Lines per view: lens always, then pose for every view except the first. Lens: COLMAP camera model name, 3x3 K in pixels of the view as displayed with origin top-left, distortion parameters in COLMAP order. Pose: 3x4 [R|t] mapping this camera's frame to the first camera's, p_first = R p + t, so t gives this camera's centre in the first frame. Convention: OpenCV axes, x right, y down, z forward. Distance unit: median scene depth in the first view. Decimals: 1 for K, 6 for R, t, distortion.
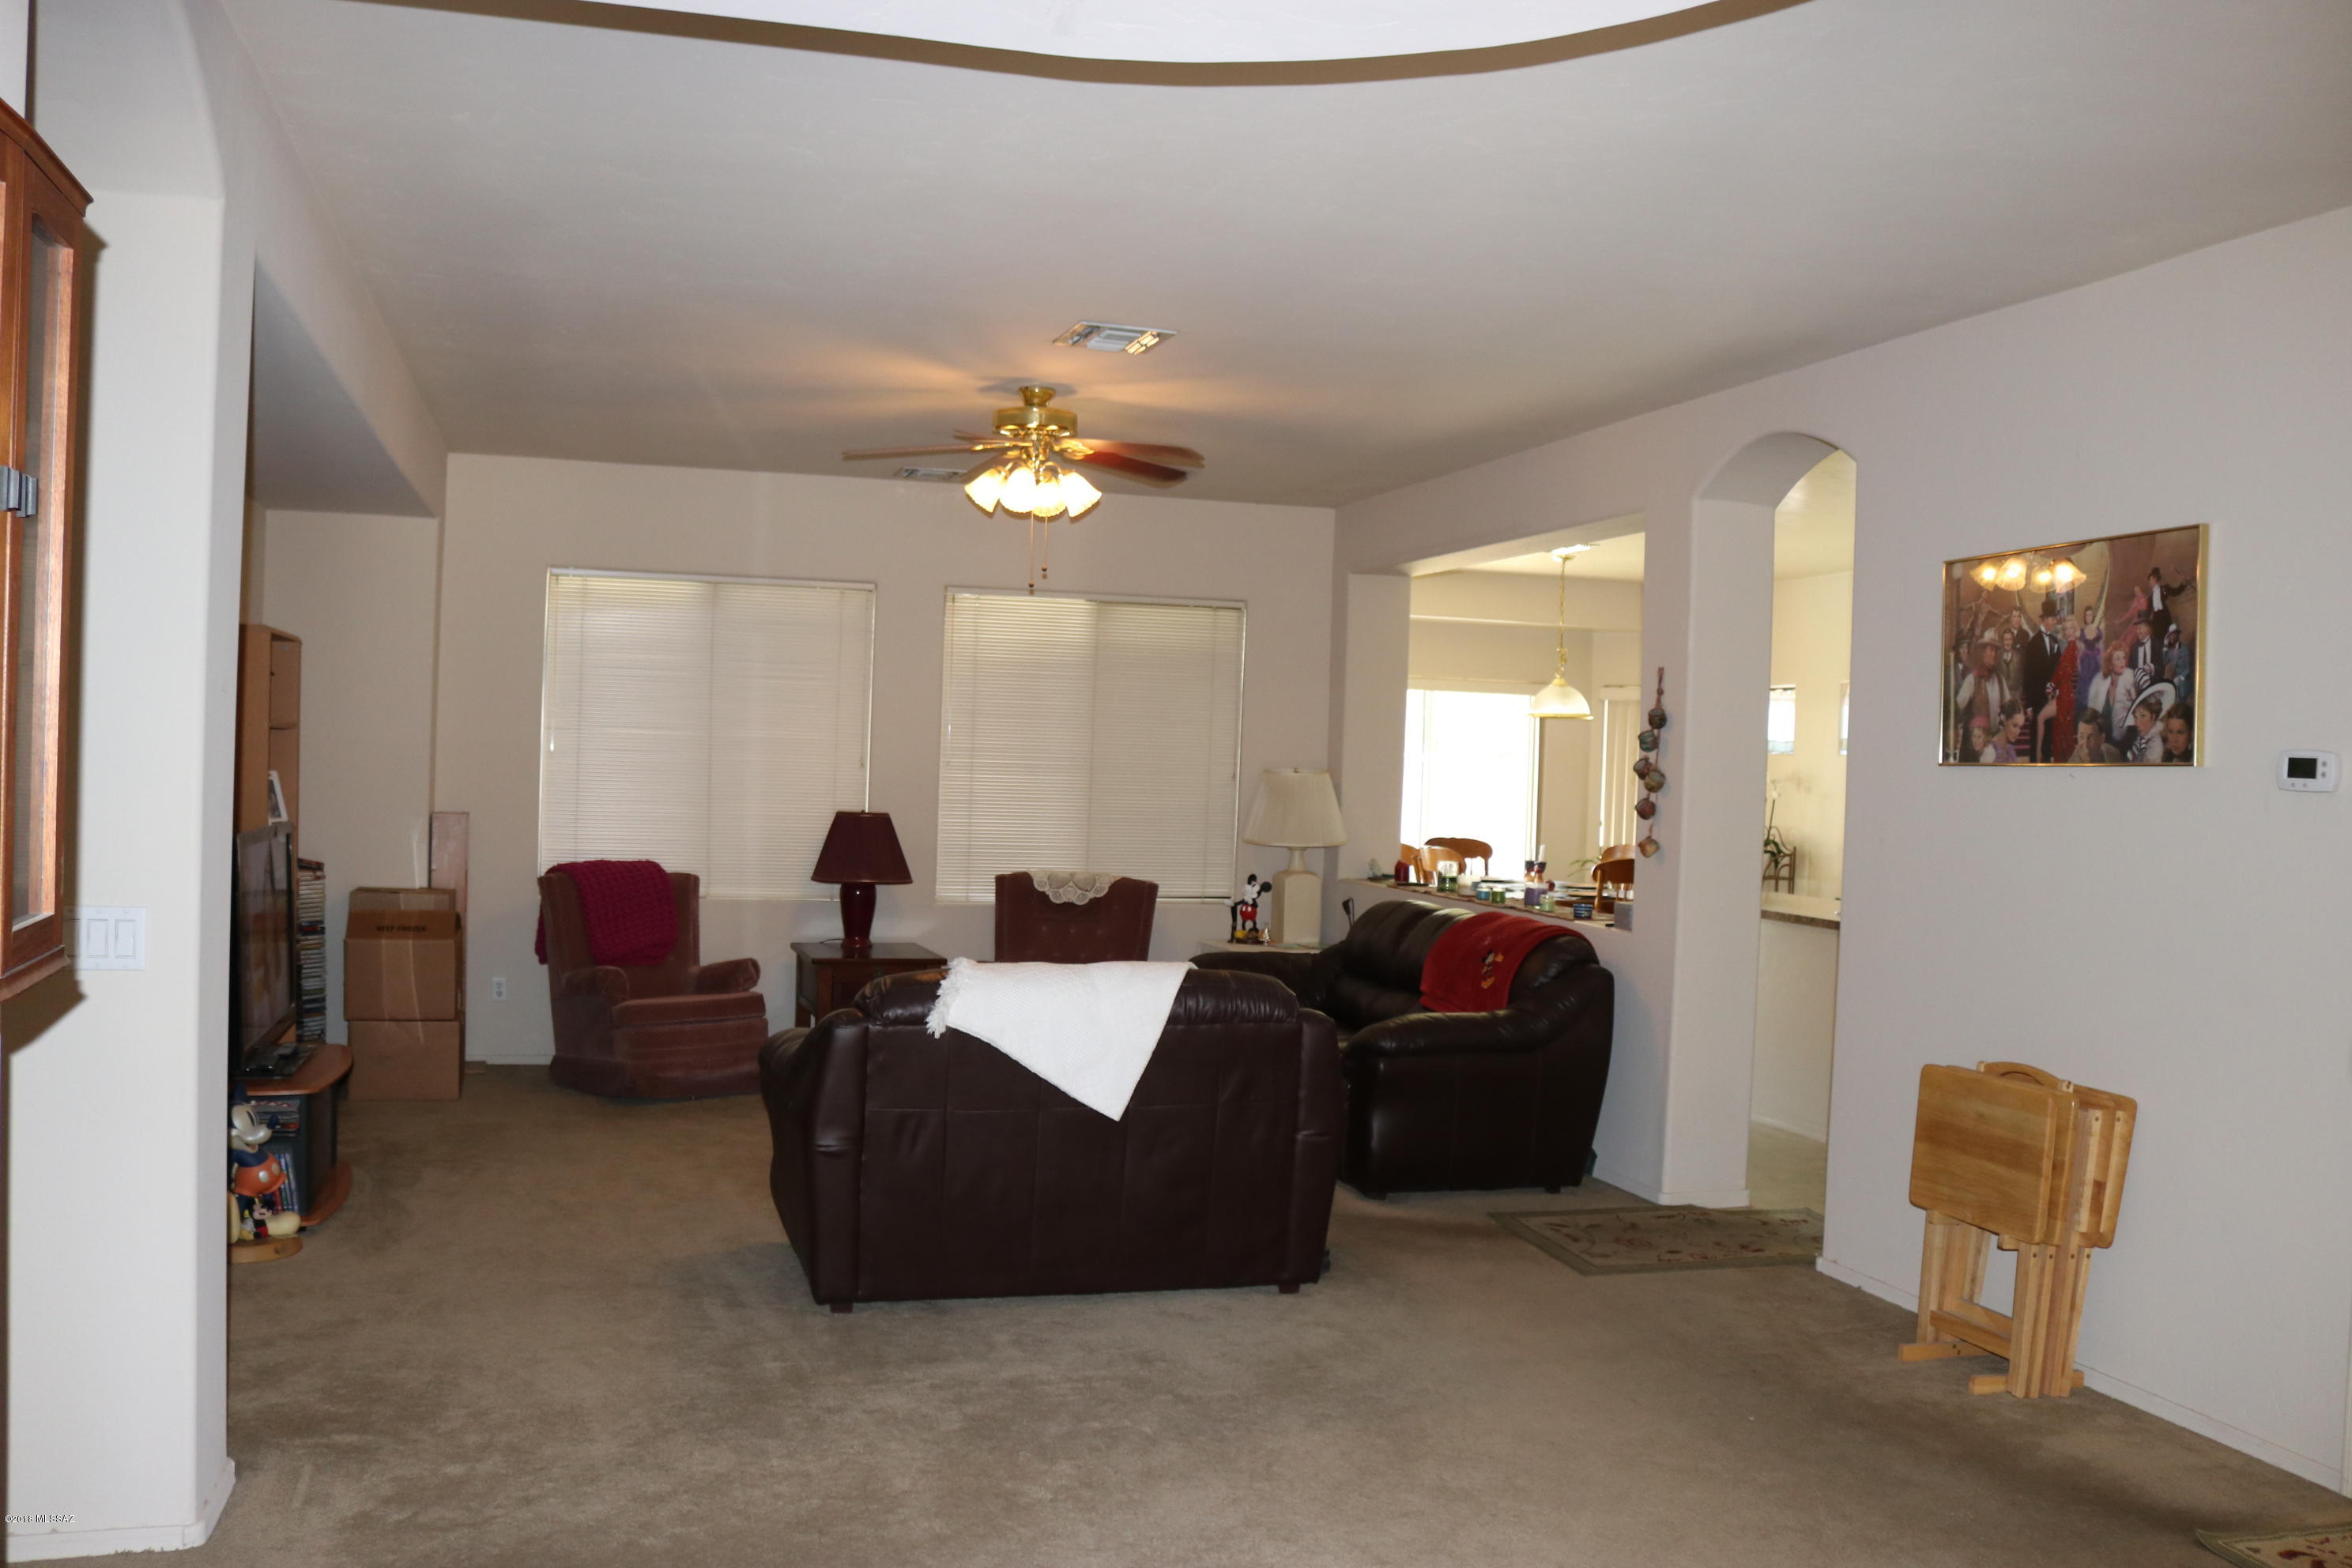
lens RADIAL K [[1932.9, 0, 1147.7], [0, 1932.9, 809.2], [0, 0, 1]] dist [-0.159082, 0.125734]
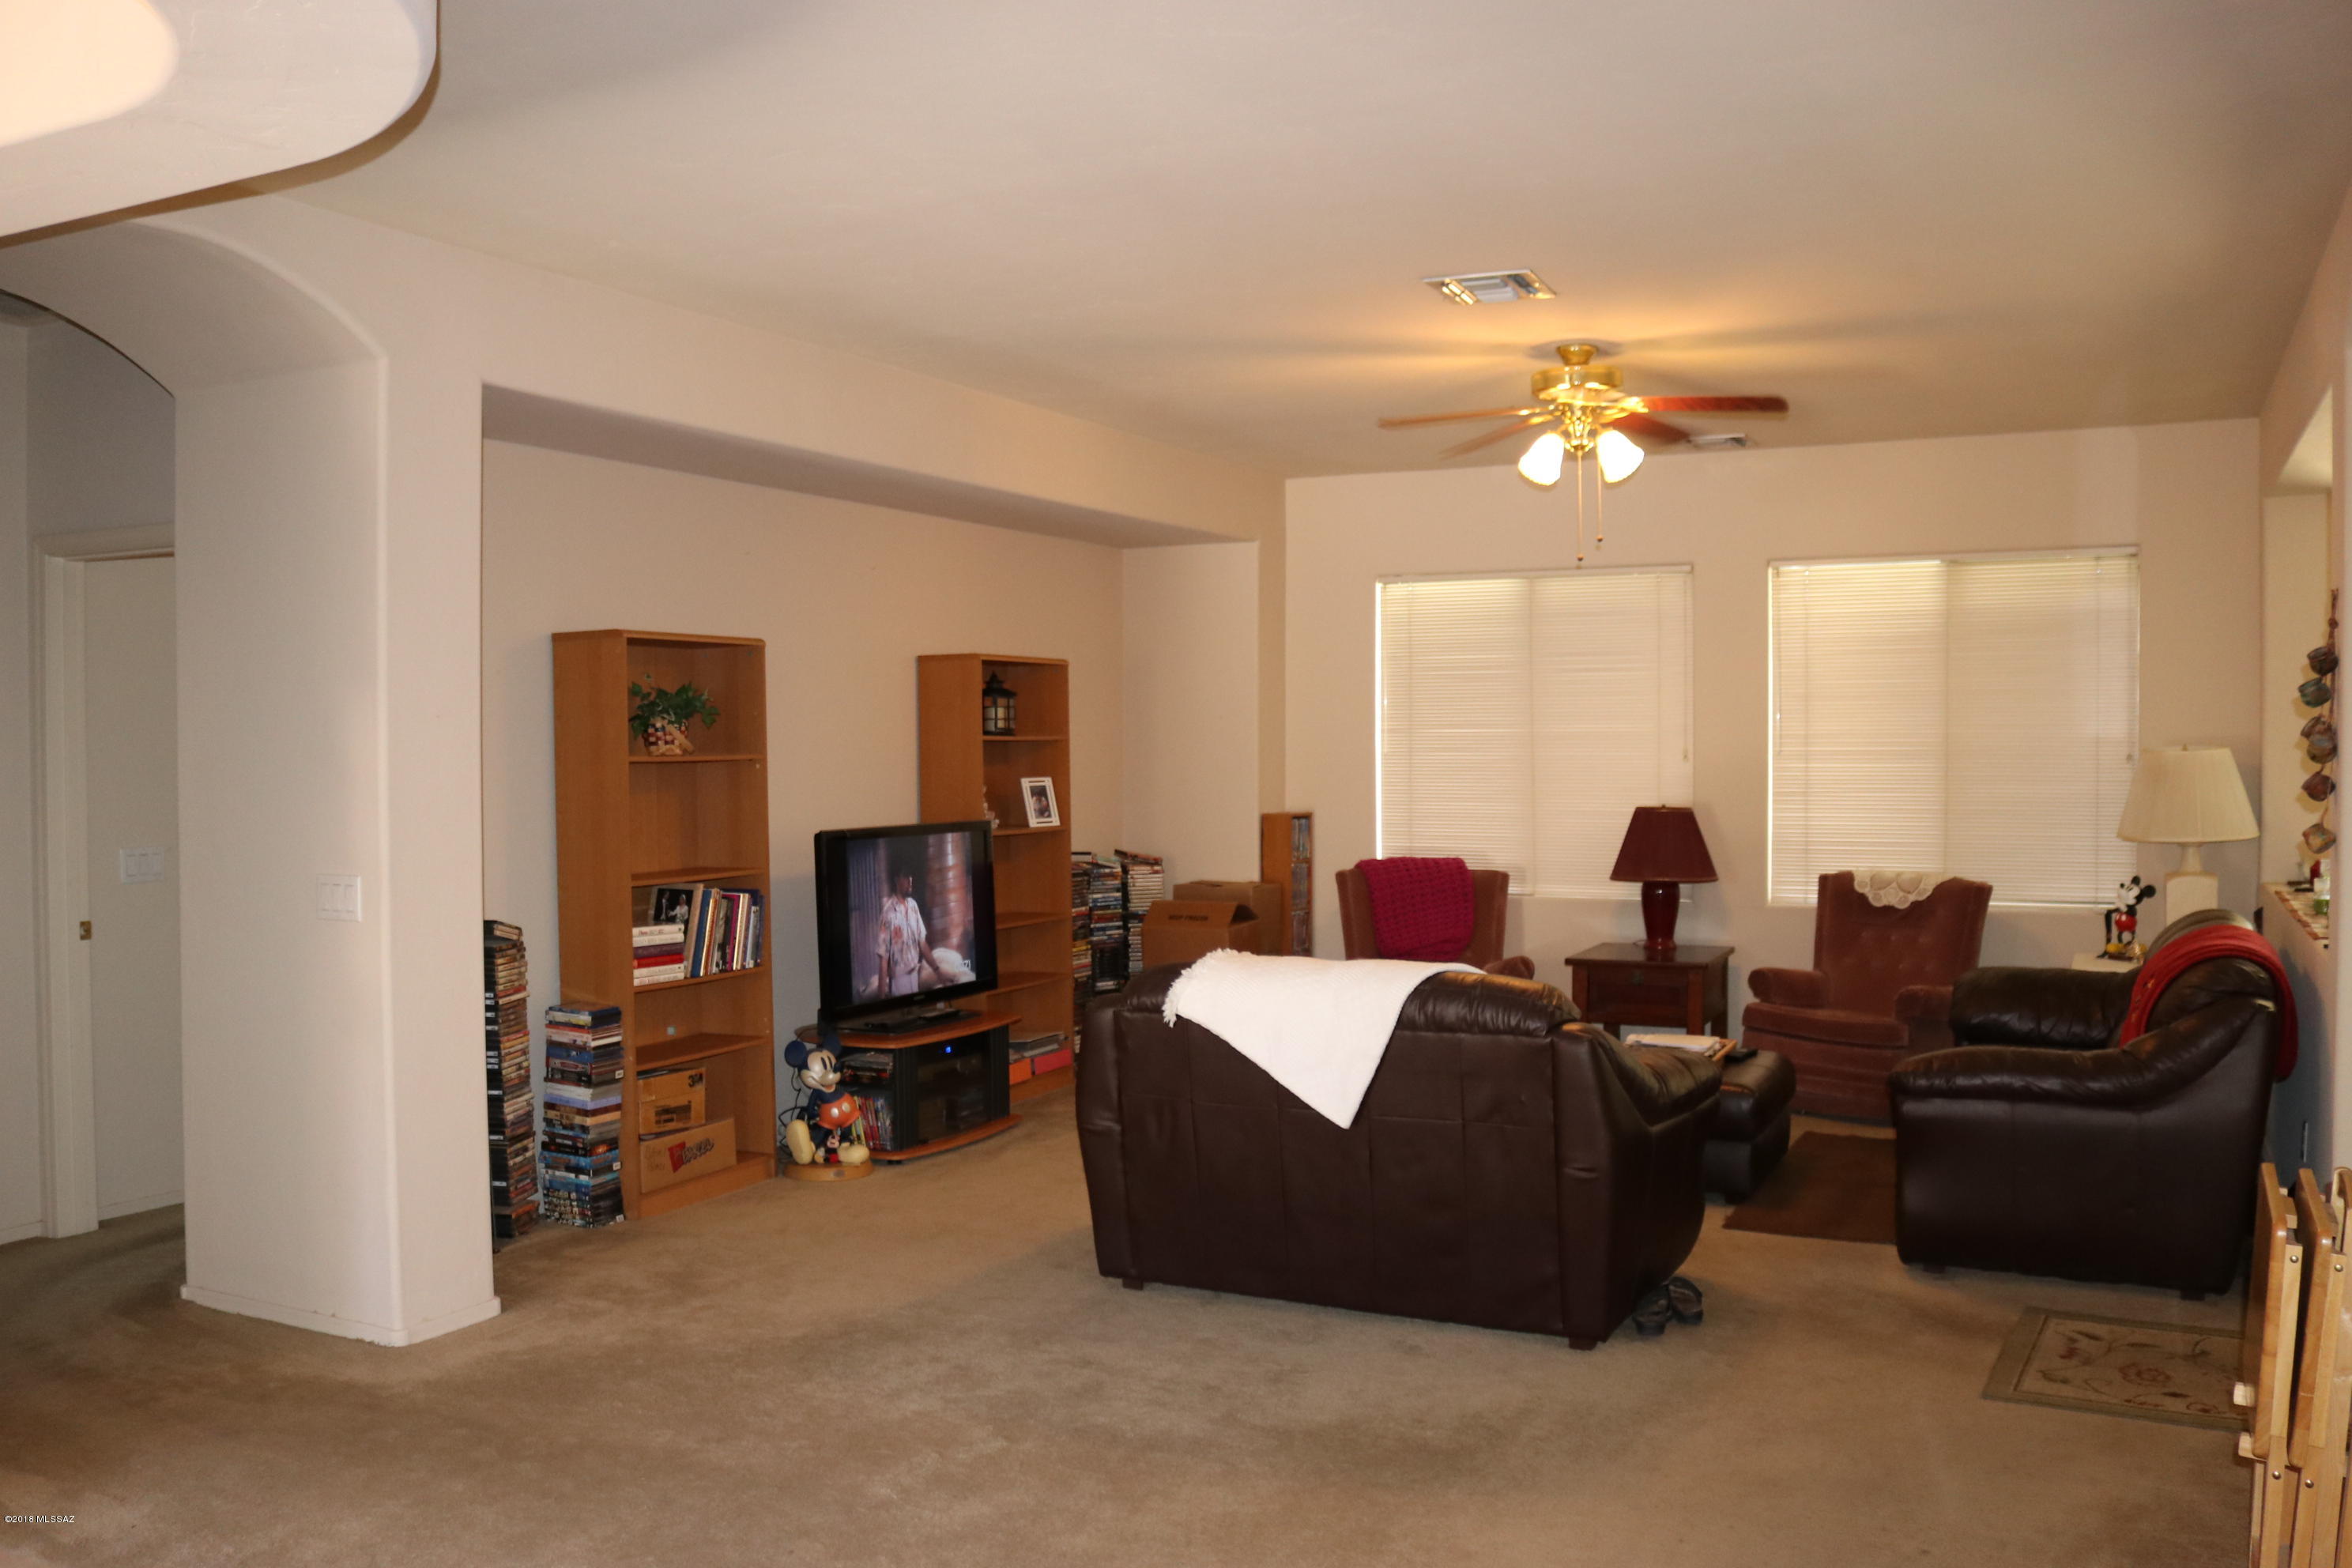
lens RADIAL K [[1944.2, 0, 1176.0], [0, 1944.2, 784.0], [0, 0, 1]] dist [-0.102715, 0.003062]
pose [[0.724939, -0.022191, -0.688455, 0.343685], [0.012199, 0.999738, -0.019379, 0.005914], [0.688705, 0.005650, 0.725020, 0.147125]]
